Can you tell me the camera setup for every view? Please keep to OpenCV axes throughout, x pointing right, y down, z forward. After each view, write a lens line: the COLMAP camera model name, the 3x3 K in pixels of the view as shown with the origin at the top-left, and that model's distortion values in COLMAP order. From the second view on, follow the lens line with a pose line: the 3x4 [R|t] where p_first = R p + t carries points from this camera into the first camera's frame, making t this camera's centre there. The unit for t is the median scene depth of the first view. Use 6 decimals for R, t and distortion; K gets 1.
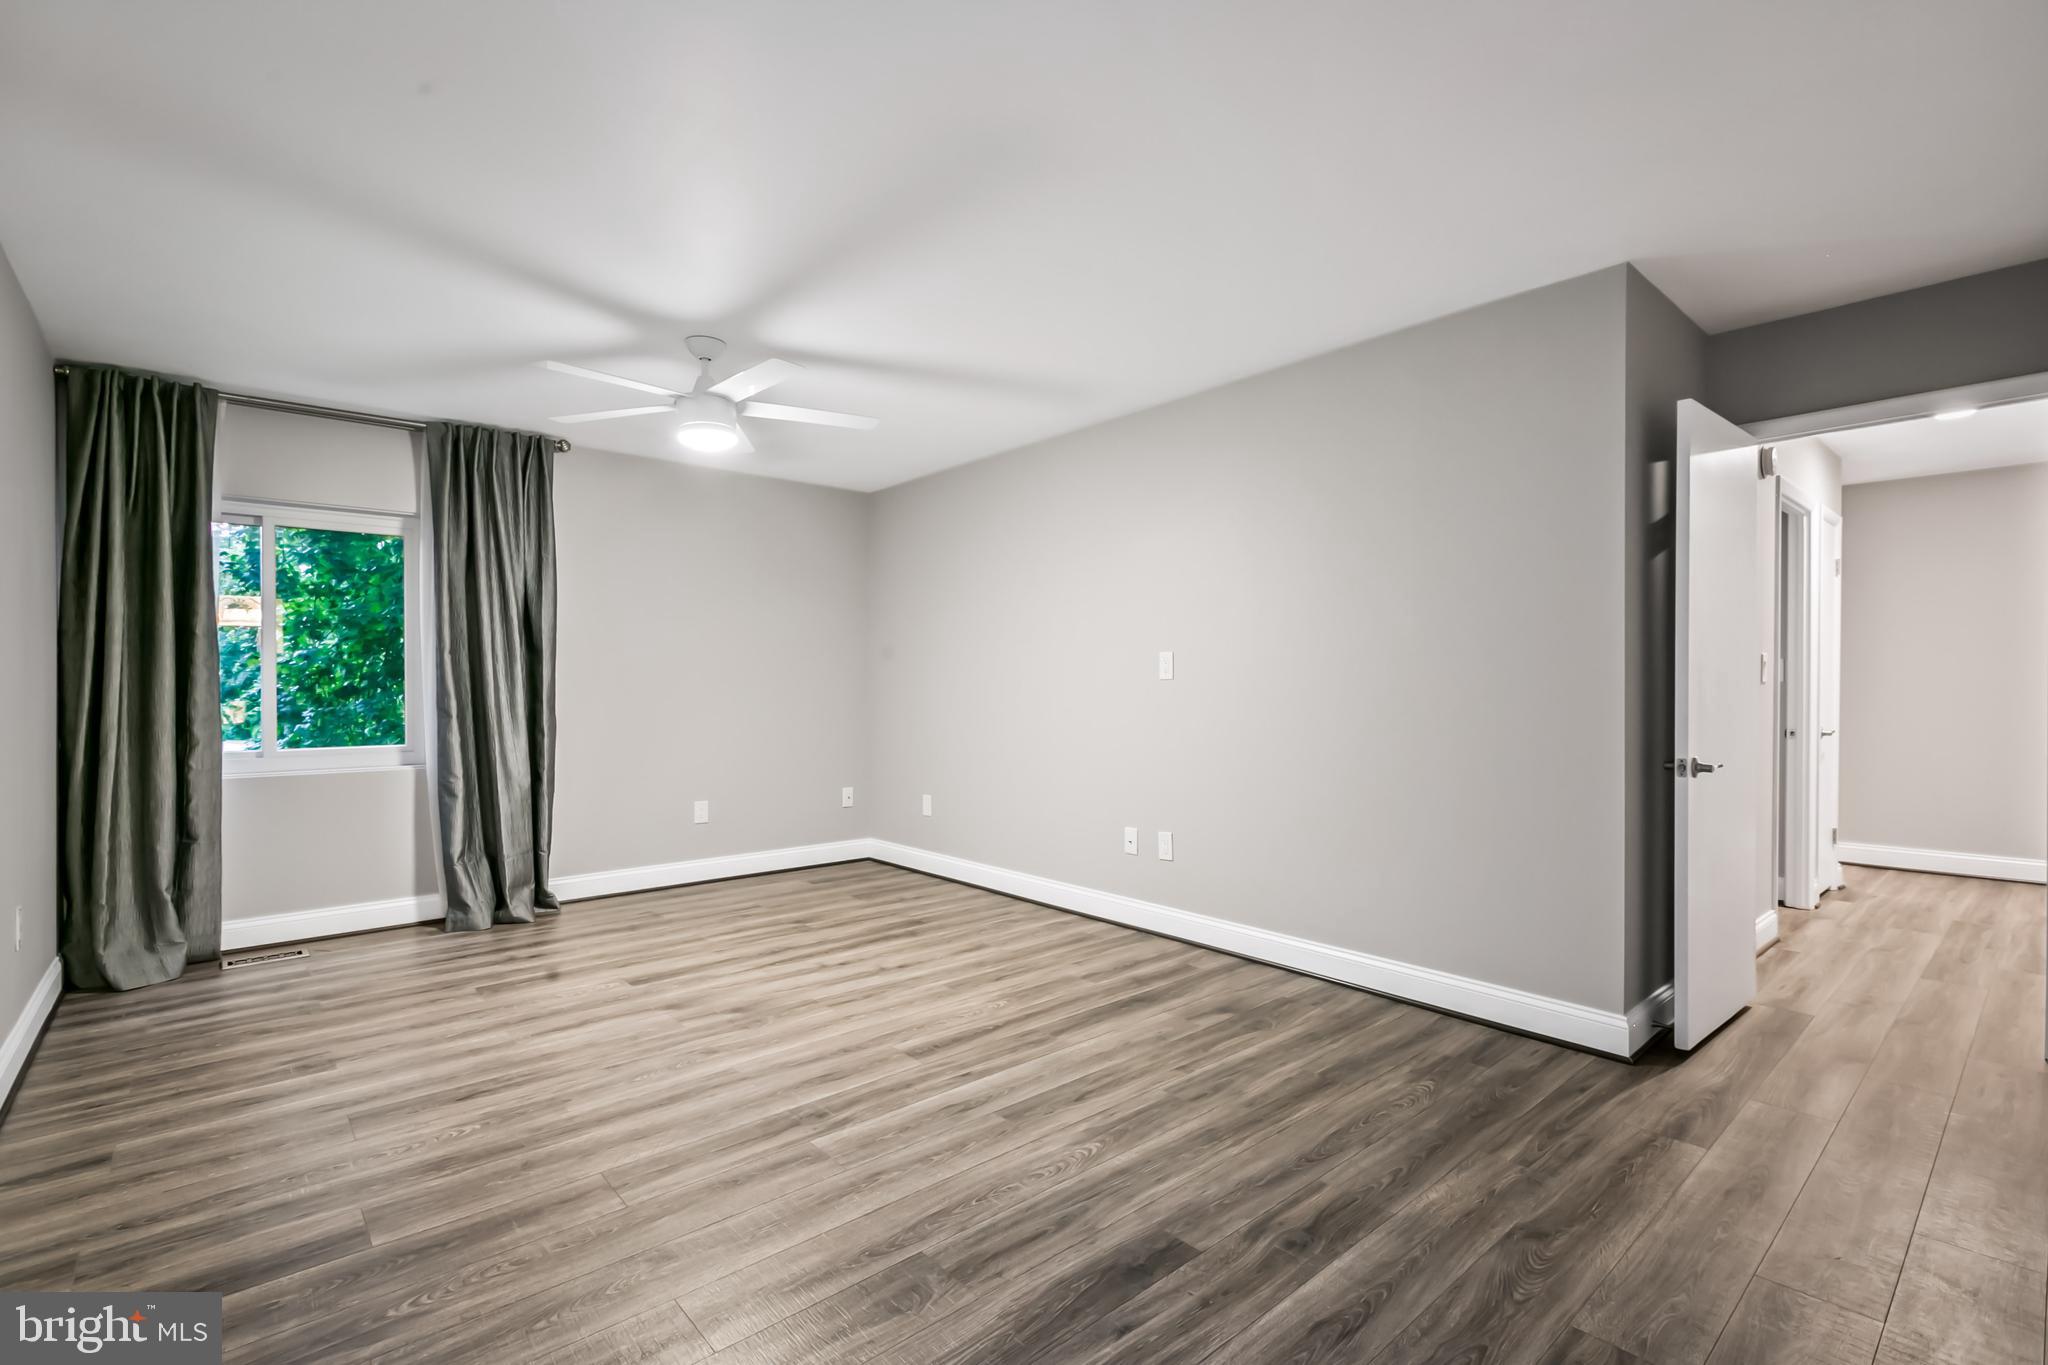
lens RADIAL K [[902.5, 0, 1021.0], [0, 902.5, 677.1], [0, 0, 1]] dist [-0.001015, -0.000189]
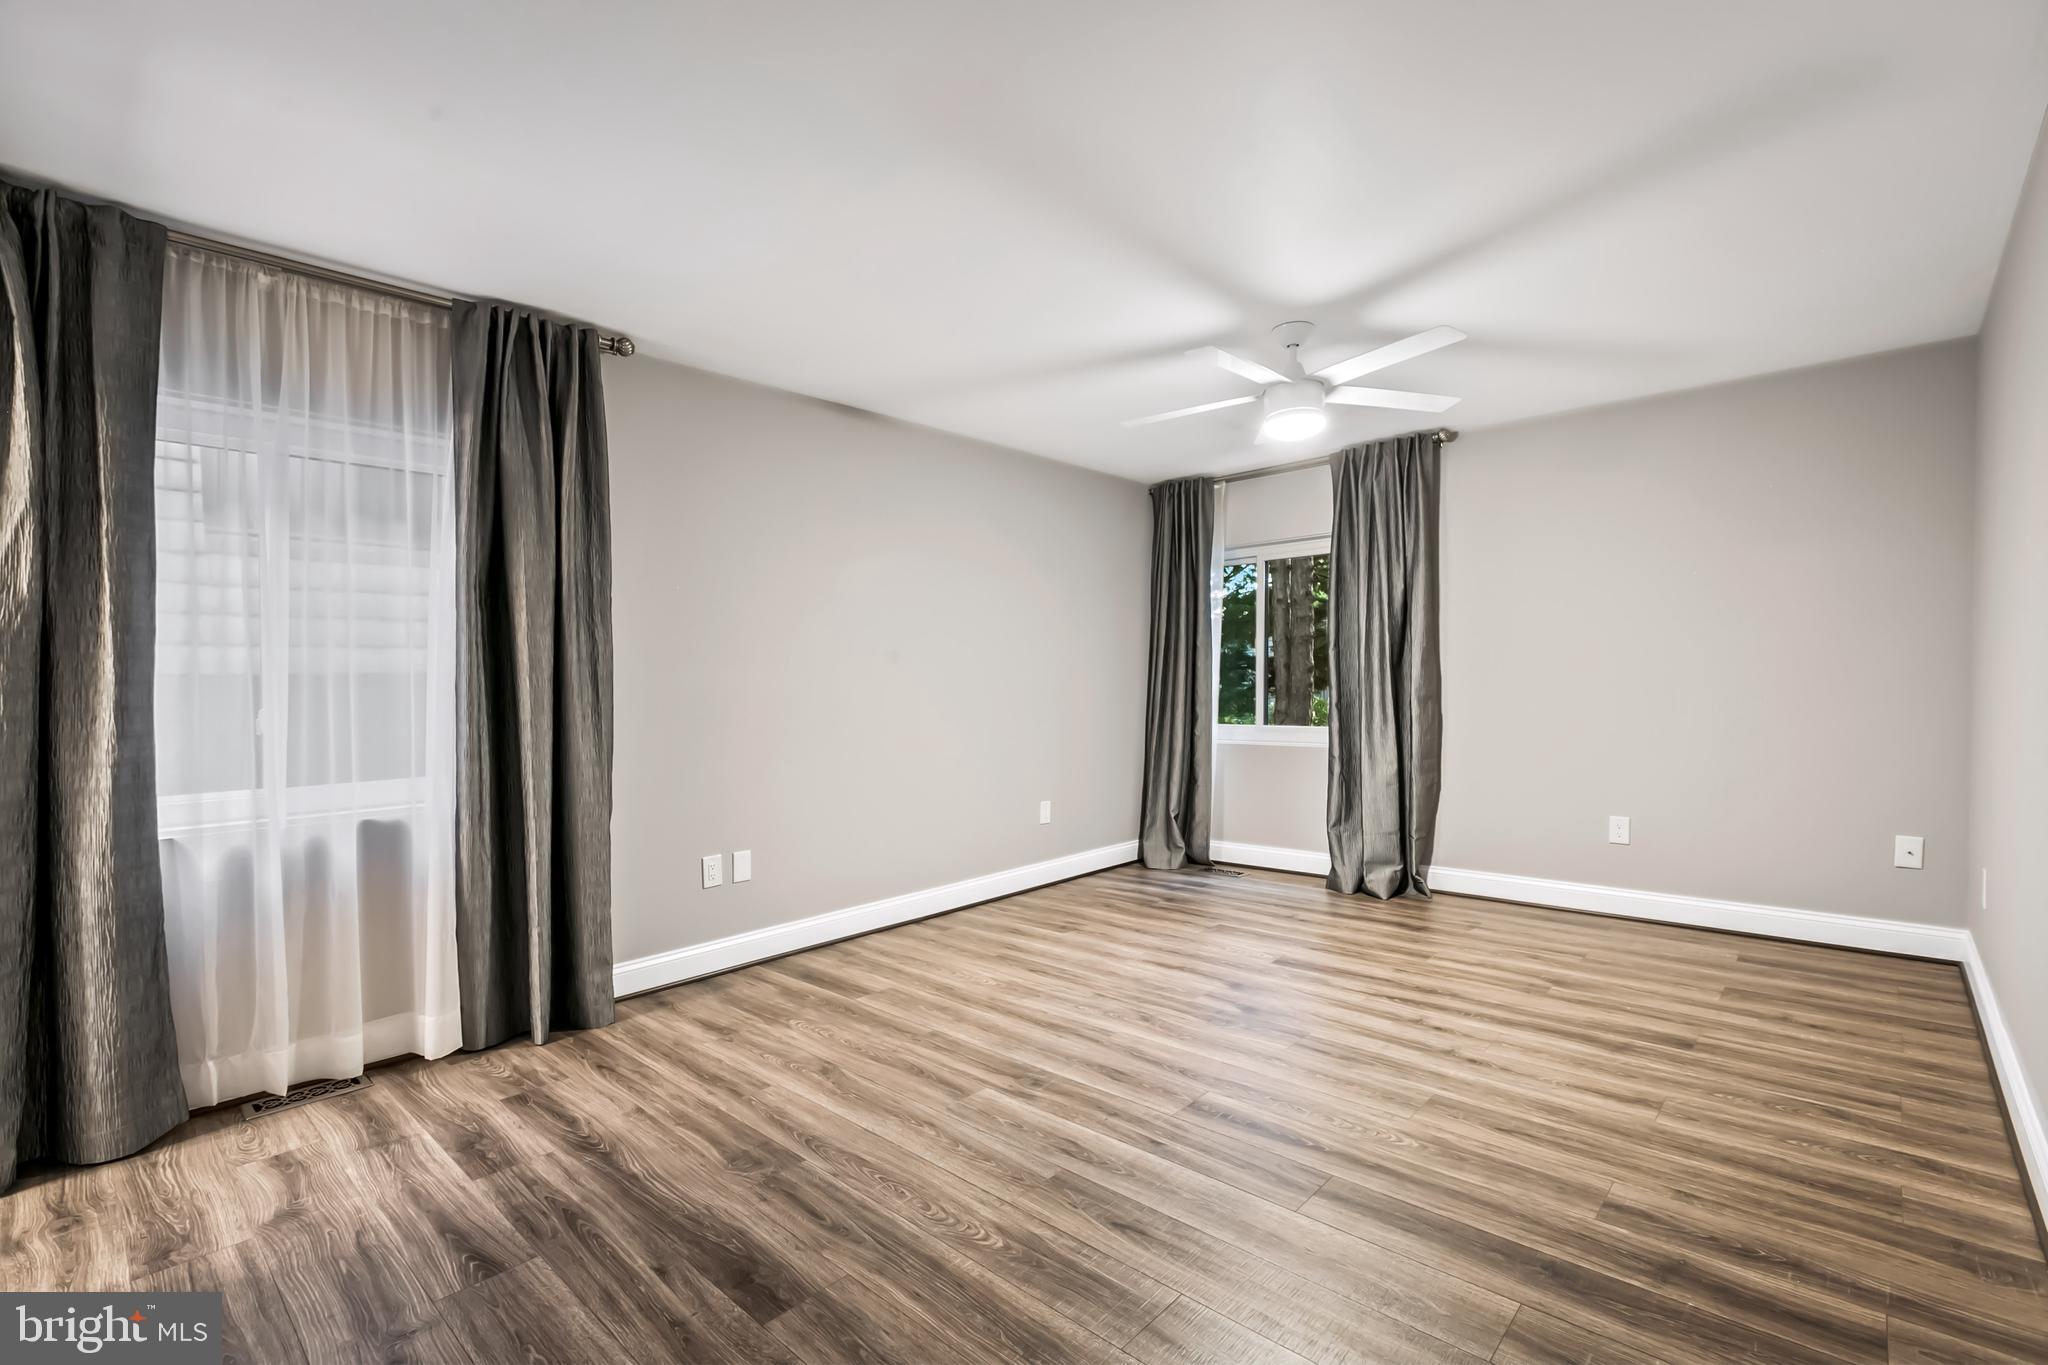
lens RADIAL K [[879.8, 0, 1024.0], [0, 879.8, 682.5], [0, 0, 1]] dist [-0.000331, -0.000048]
pose [[0.136785, -0.000542, -0.990601, 0.584257], [0.025509, 0.999670, 0.002975, 0.003391], [0.990272, -0.025676, 0.136753, 0.614204]]
